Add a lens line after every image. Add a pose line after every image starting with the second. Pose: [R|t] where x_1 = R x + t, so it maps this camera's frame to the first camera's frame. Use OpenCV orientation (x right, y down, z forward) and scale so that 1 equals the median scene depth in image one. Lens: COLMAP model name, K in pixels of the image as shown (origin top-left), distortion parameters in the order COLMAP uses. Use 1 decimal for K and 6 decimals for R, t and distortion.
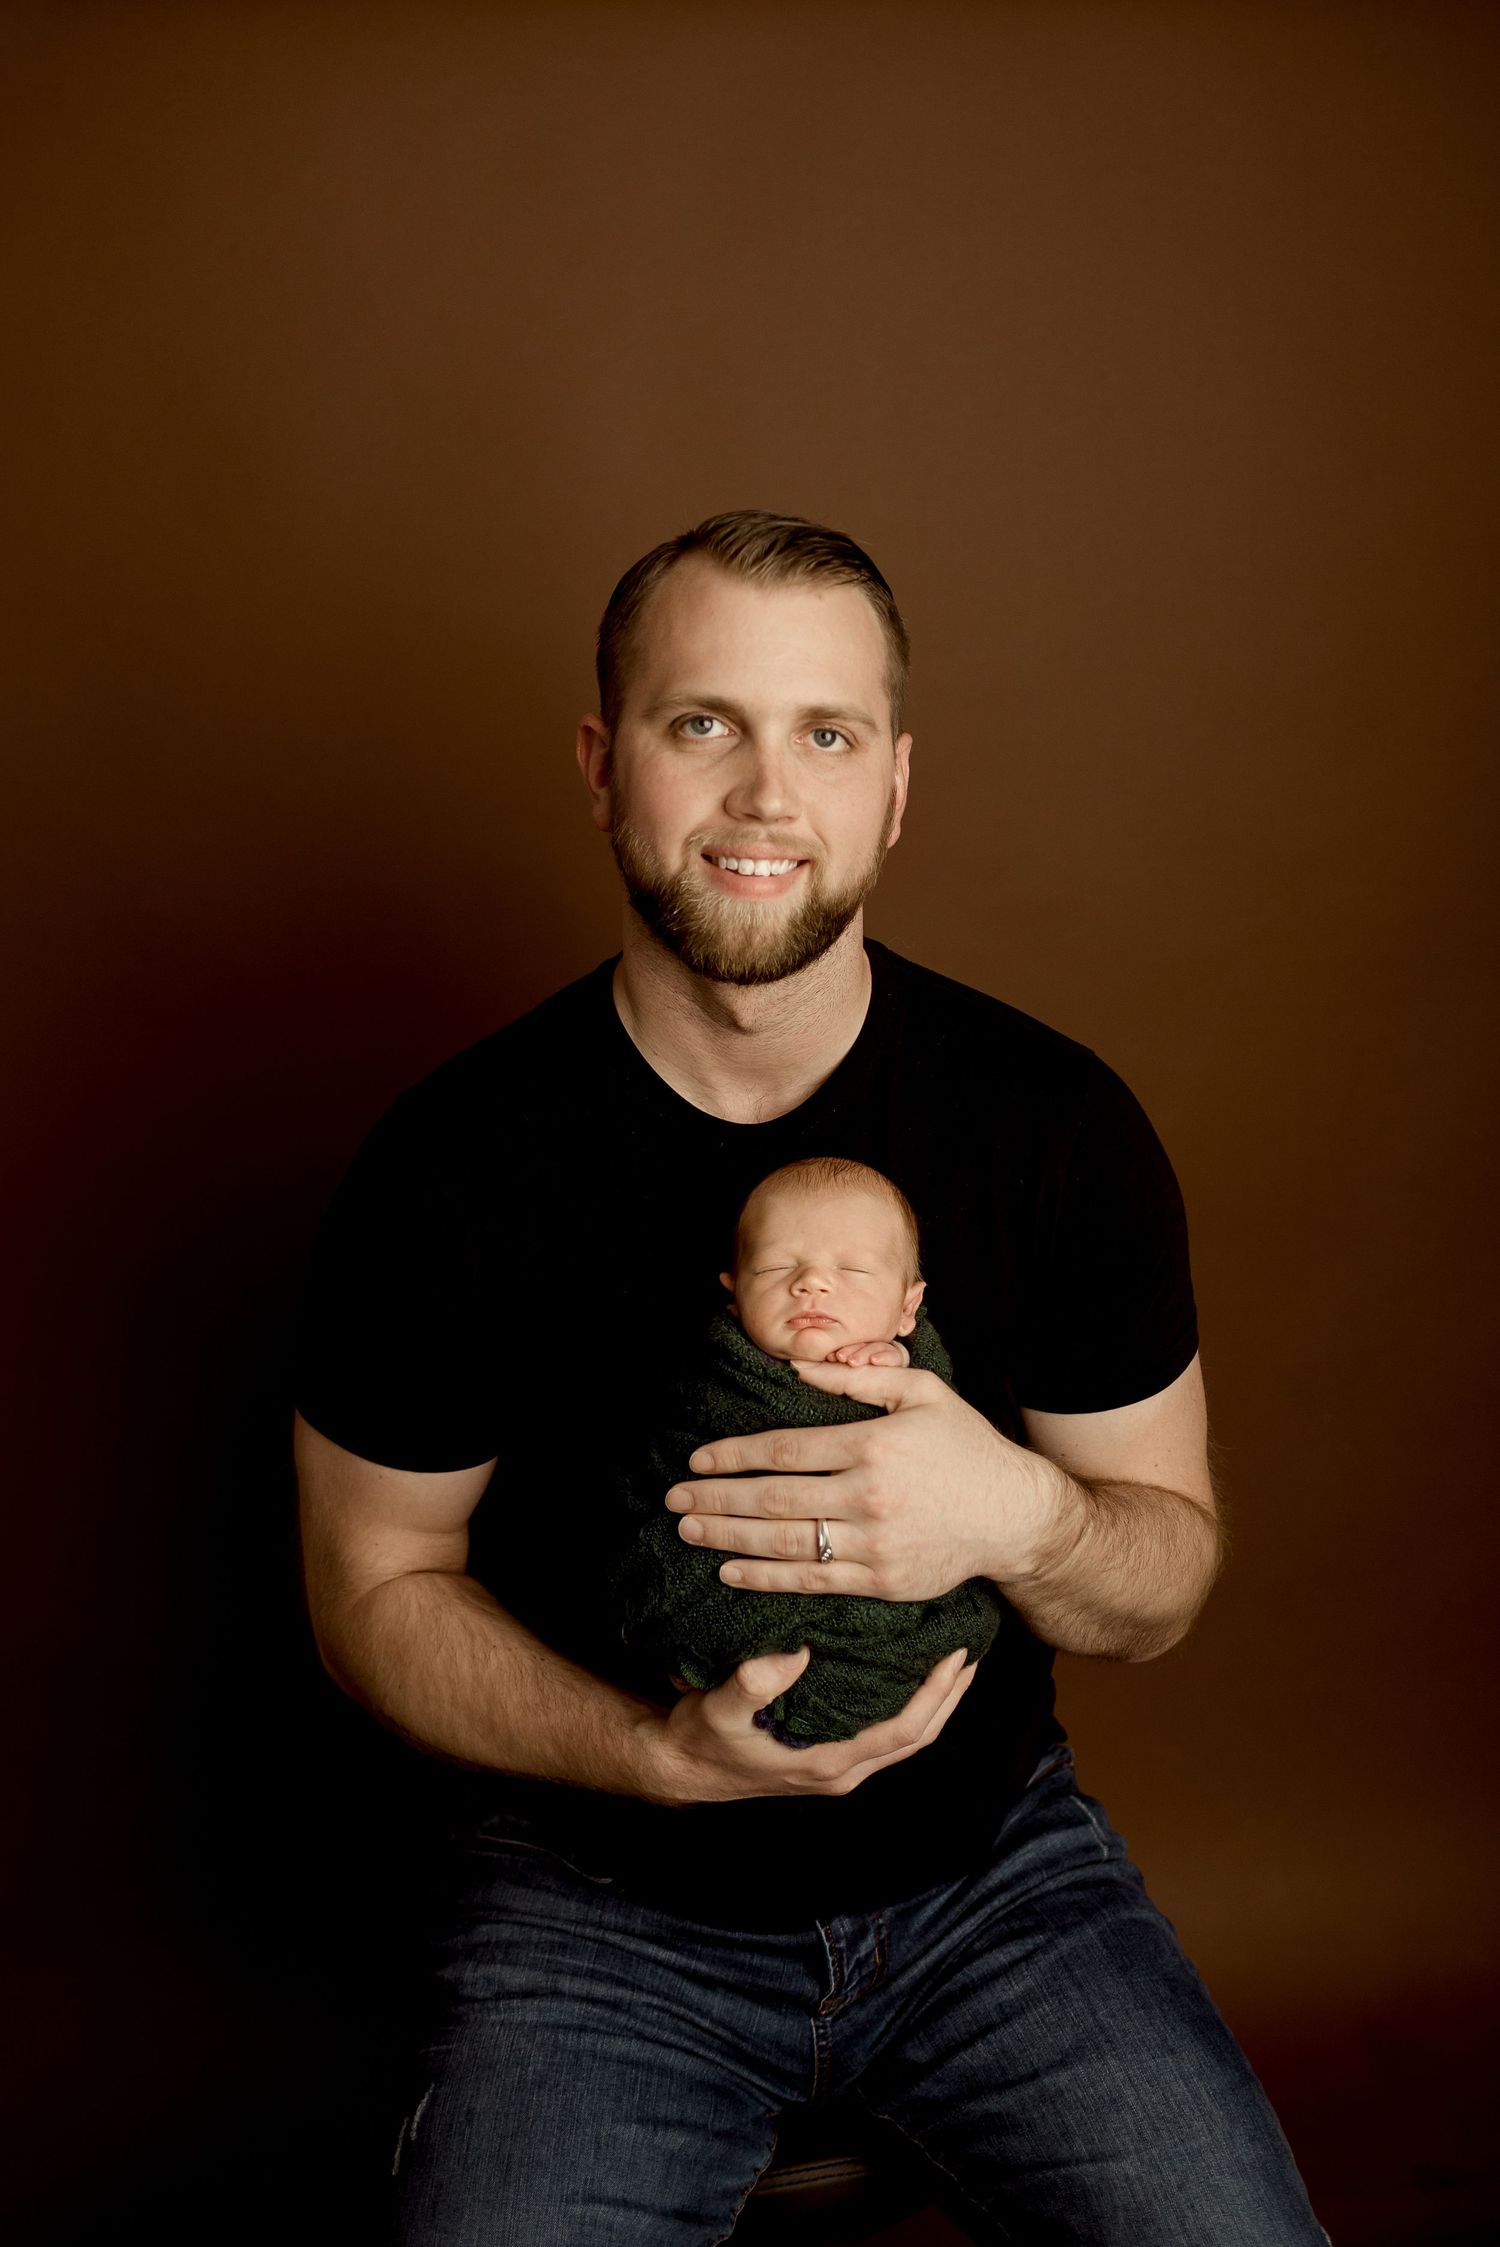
lens RADIAL K [[2252.0, 0, 750.0], [0, 2252.0, 1123.5], [0, 0, 1]] dist [-0.002623, -0.000764]
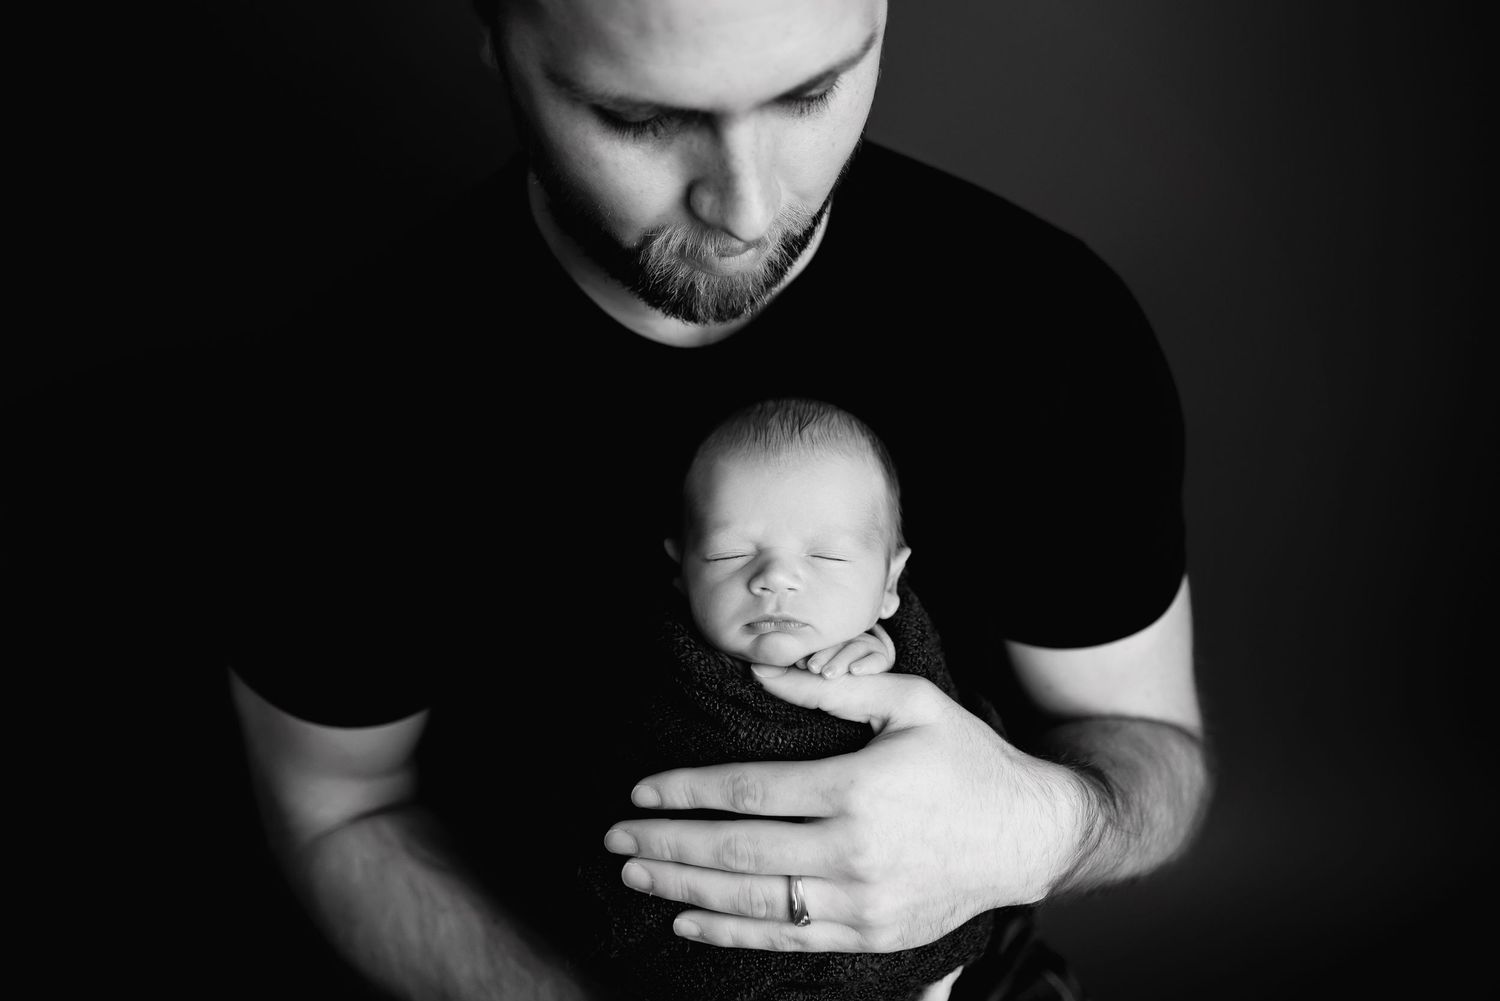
lens RADIAL K [[1295.1, 0, 797.7], [0, 1295.1, 501.1], [0, 0, 1]] dist [0.134658, -0.000092]
pose [[0.998472, -0.032329, 0.044827, 0.015626], [0.021481, 0.974307, 0.224196, -0.058757], [-0.050923, -0.222890, 0.973513, 0.558759]]
